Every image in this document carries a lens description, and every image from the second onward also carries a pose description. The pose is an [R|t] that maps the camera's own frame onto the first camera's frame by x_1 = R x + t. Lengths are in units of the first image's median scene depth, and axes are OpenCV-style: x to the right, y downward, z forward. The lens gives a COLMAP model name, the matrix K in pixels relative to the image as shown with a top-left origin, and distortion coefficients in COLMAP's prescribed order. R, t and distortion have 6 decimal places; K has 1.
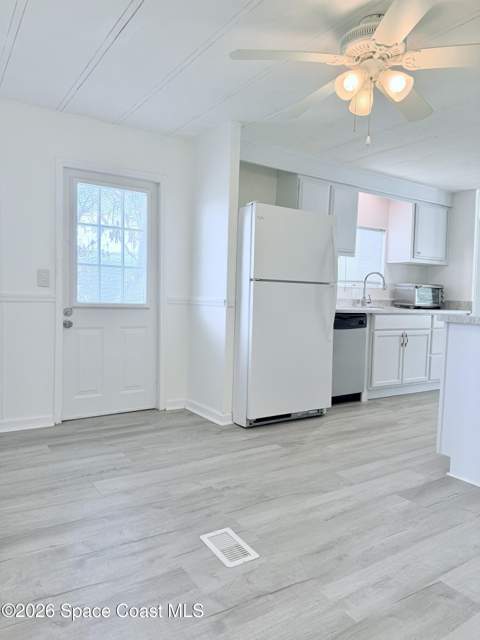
lens RADIAL K [[451.6, 0, 238.3], [0, 451.6, 319.8], [0, 0, 1]] dist [0.062435, -0.076287]
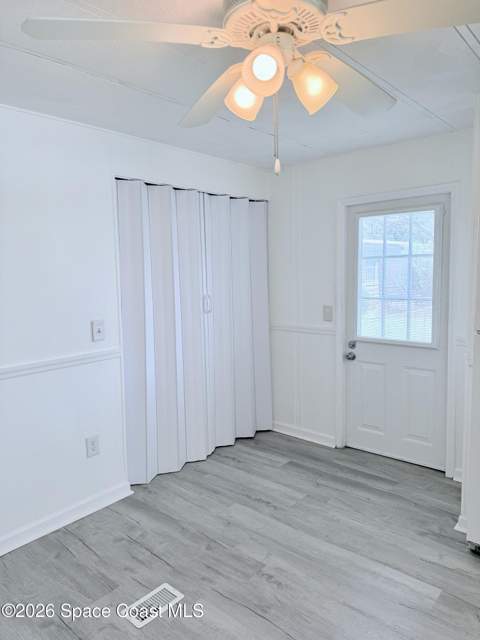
lens RADIAL K [[451.6, 0, 238.3], [0, 451.6, 319.8], [0, 0, 1]] dist [0.062435, -0.076287]
pose [[0.265110, 0.069542, -0.961707, 0.577961], [-0.024672, 0.997558, 0.065334, -0.143439], [0.963902, 0.006407, 0.266179, 0.504795]]
